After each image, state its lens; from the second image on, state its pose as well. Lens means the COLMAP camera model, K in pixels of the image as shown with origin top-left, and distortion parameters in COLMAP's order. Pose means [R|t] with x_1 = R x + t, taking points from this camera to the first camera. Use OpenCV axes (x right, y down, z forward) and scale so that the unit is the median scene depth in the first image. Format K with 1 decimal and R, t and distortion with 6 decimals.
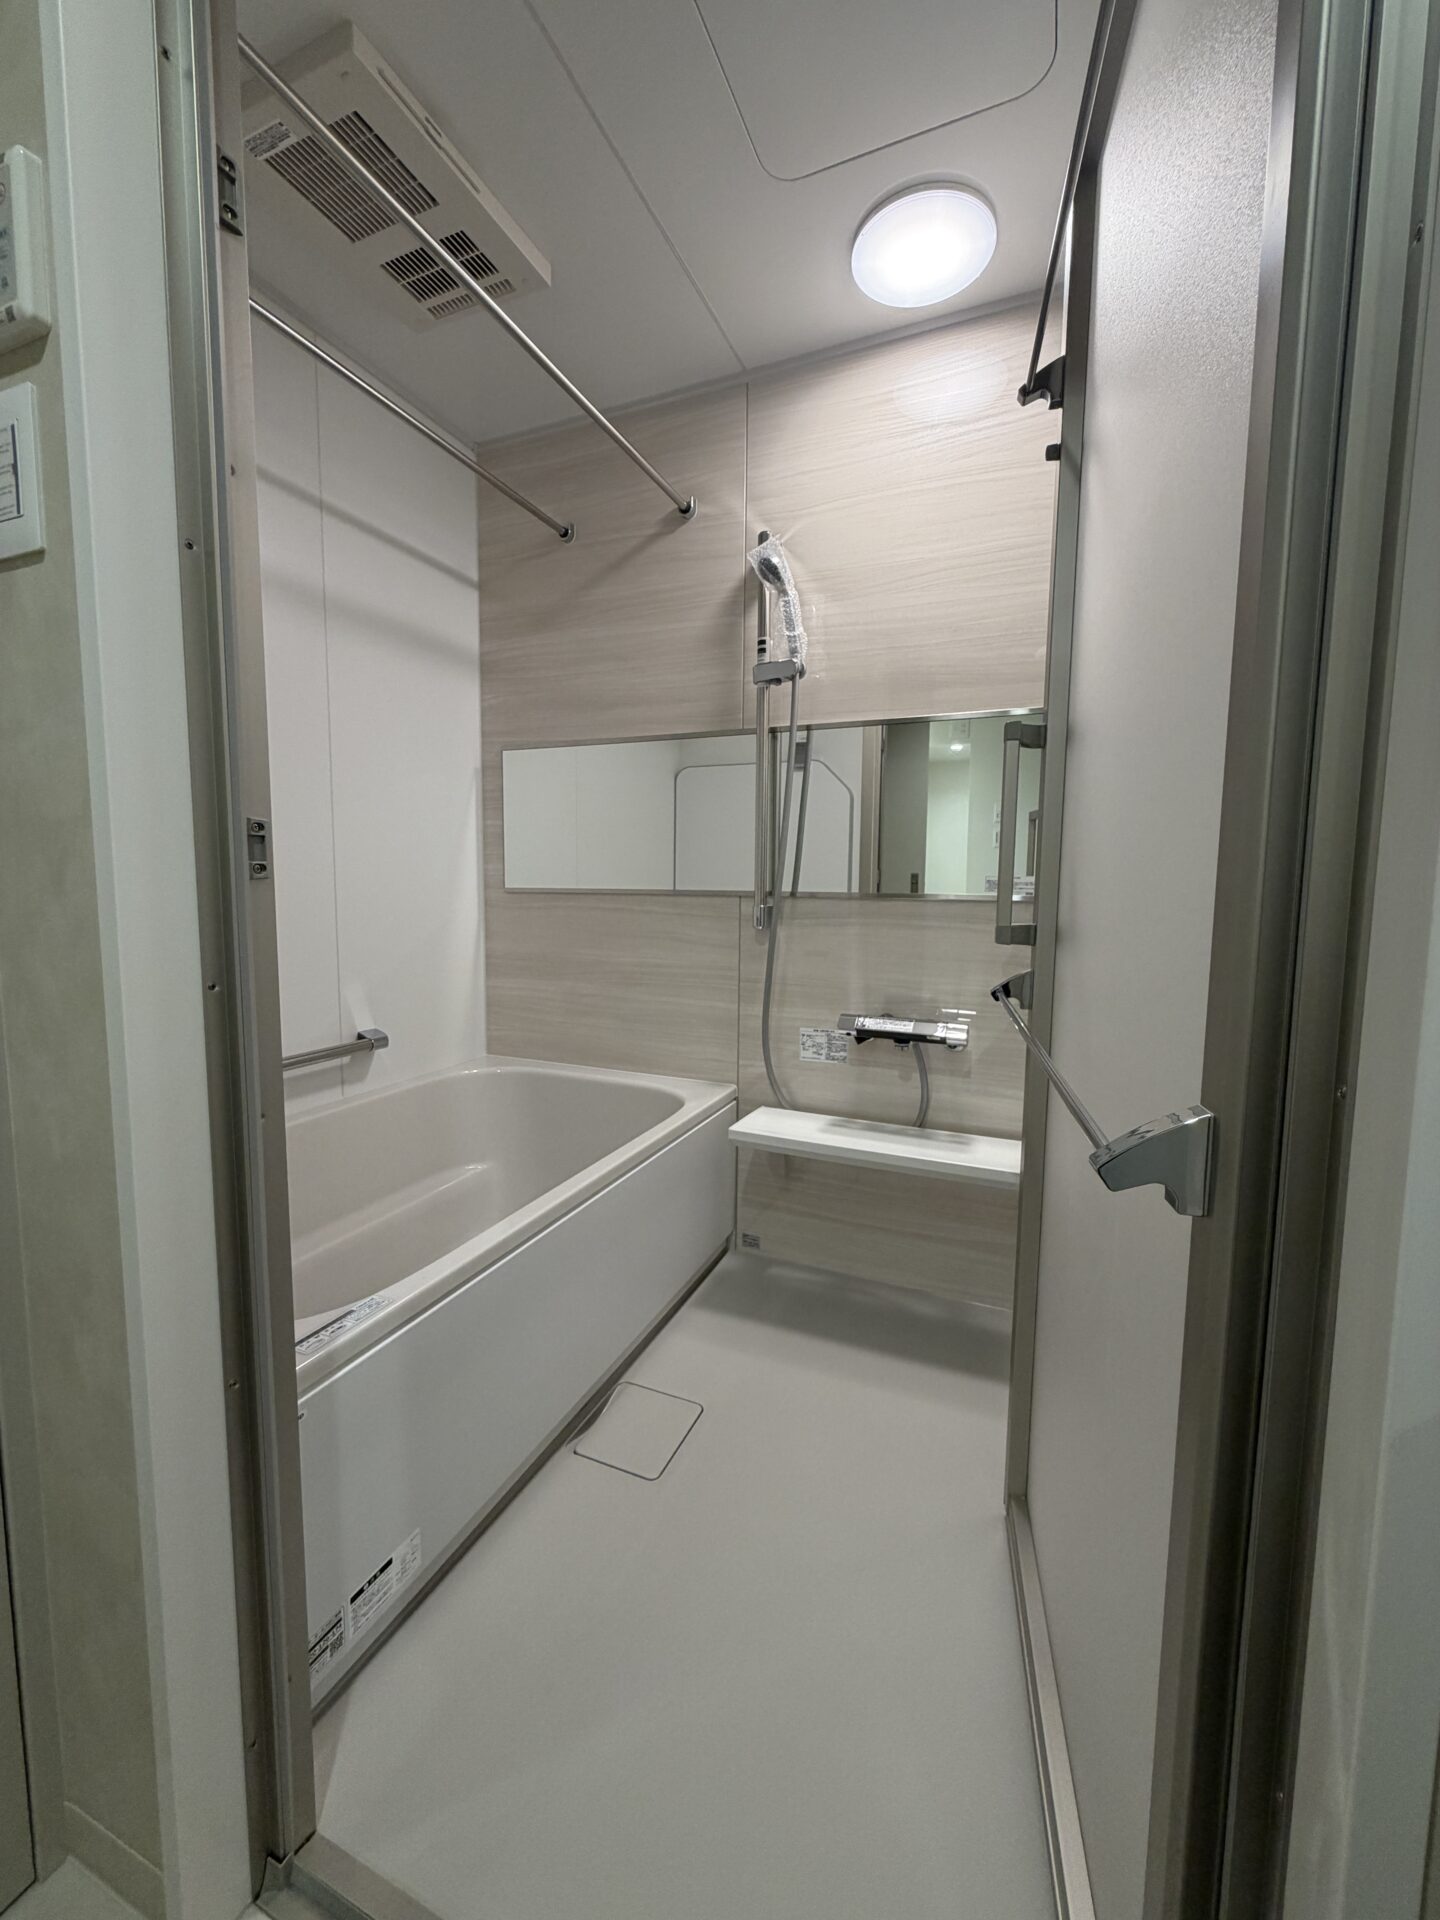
lens RADIAL K [[766.7, 0, 720.8], [0, 766.7, 963.7], [0, 0, 1]] dist [-0.000982, 0.000823]
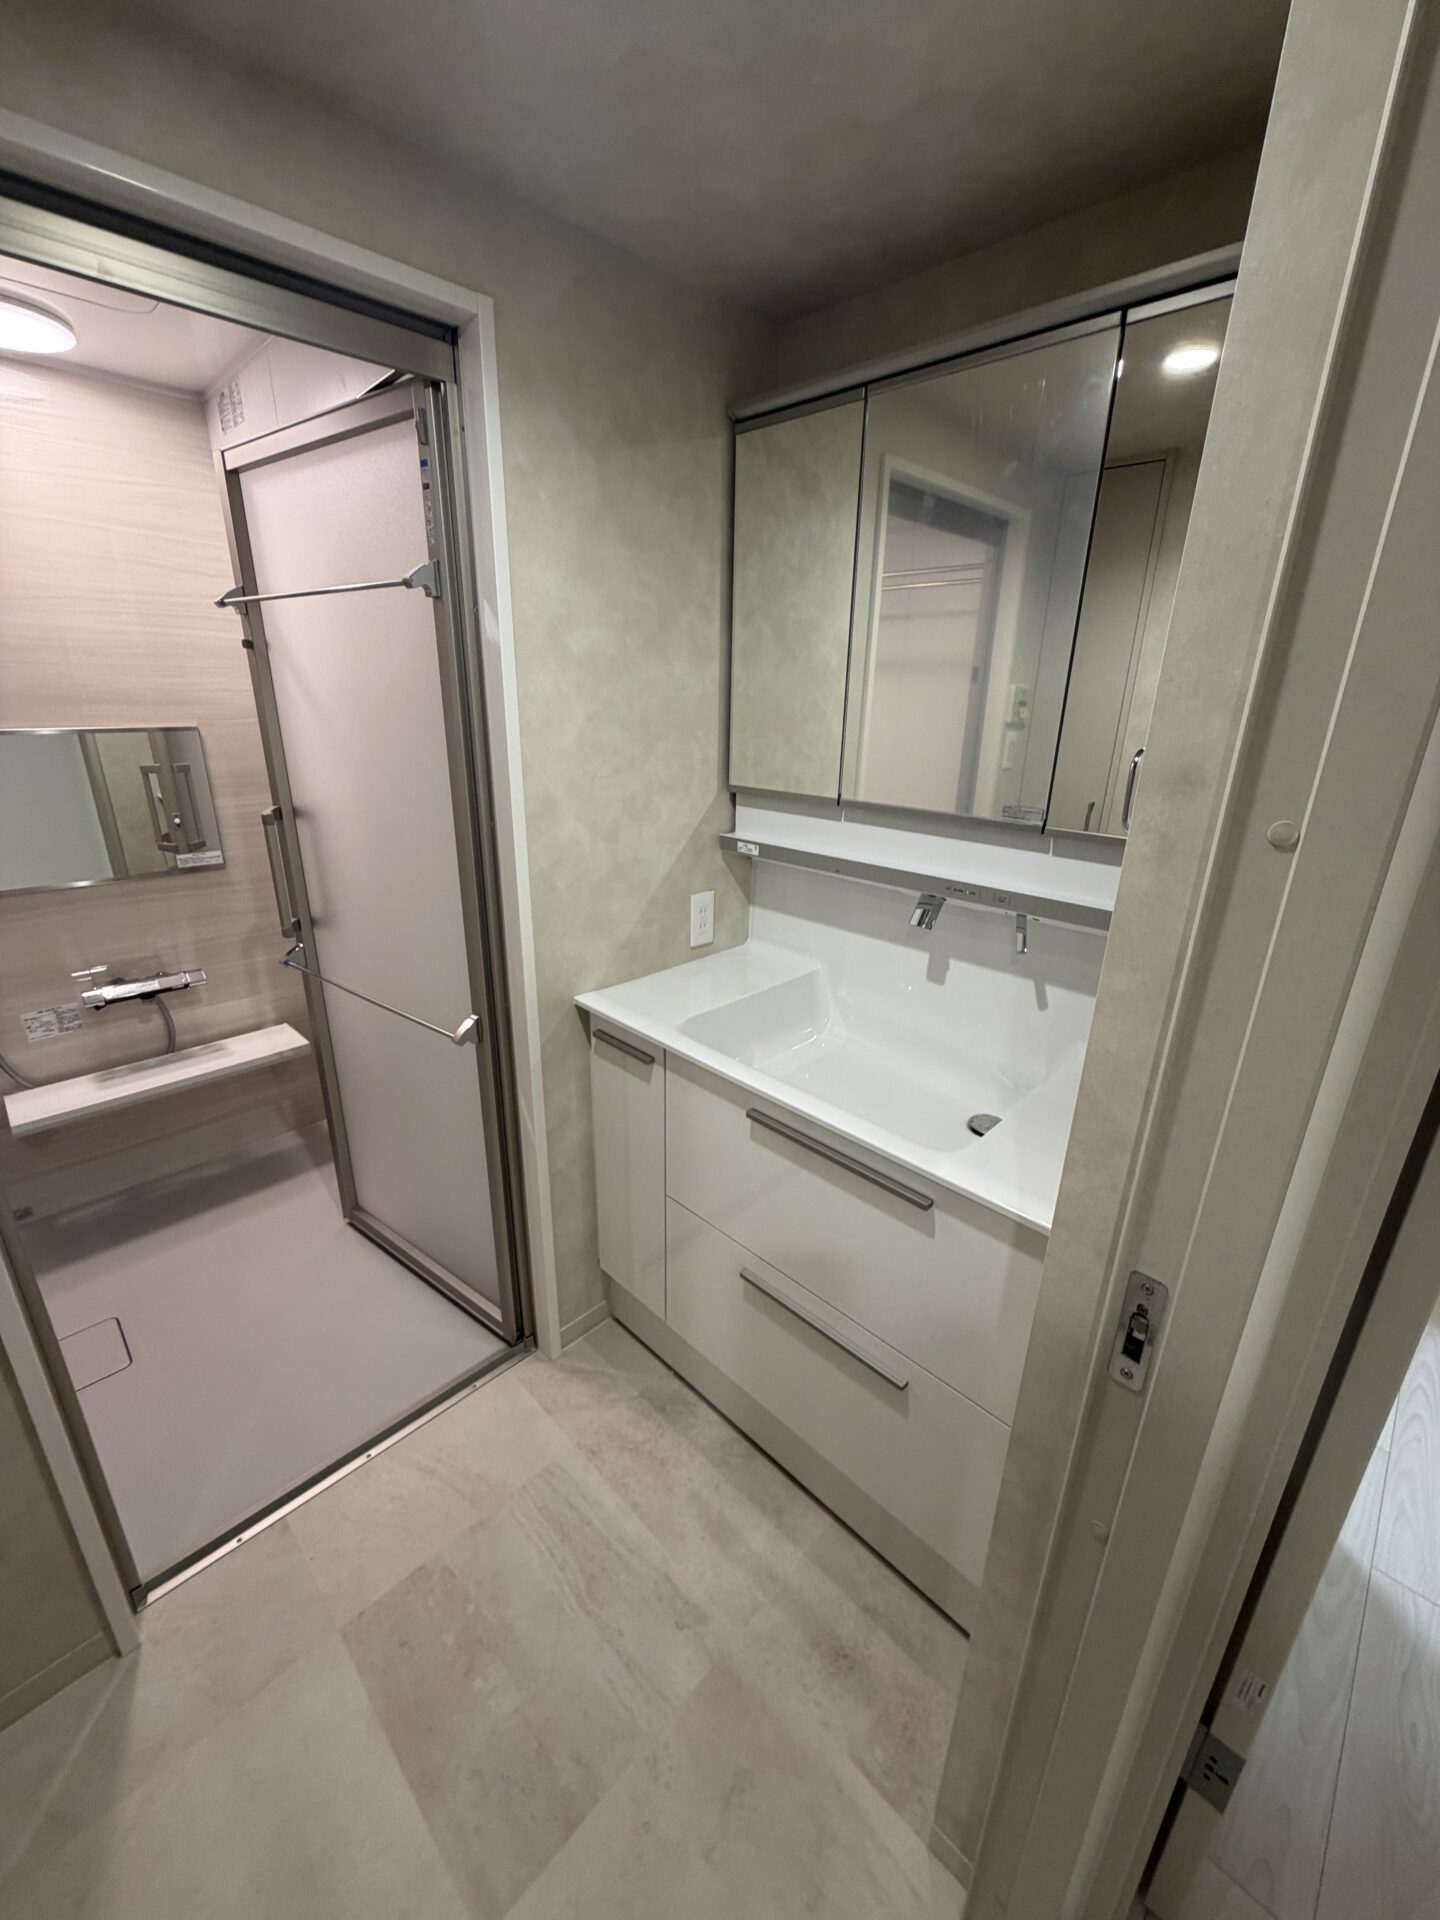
lens RADIAL K [[766.7, 0, 720.9], [0, 766.7, 955.2], [0, 0, 1]] dist [-0.000982, 0.000823]
pose [[0.369399, -0.318883, 0.872845, -0.468337], [0.074017, 0.946392, 0.314428, -0.274938], [-0.926319, -0.051544, 0.373199, -0.325301]]
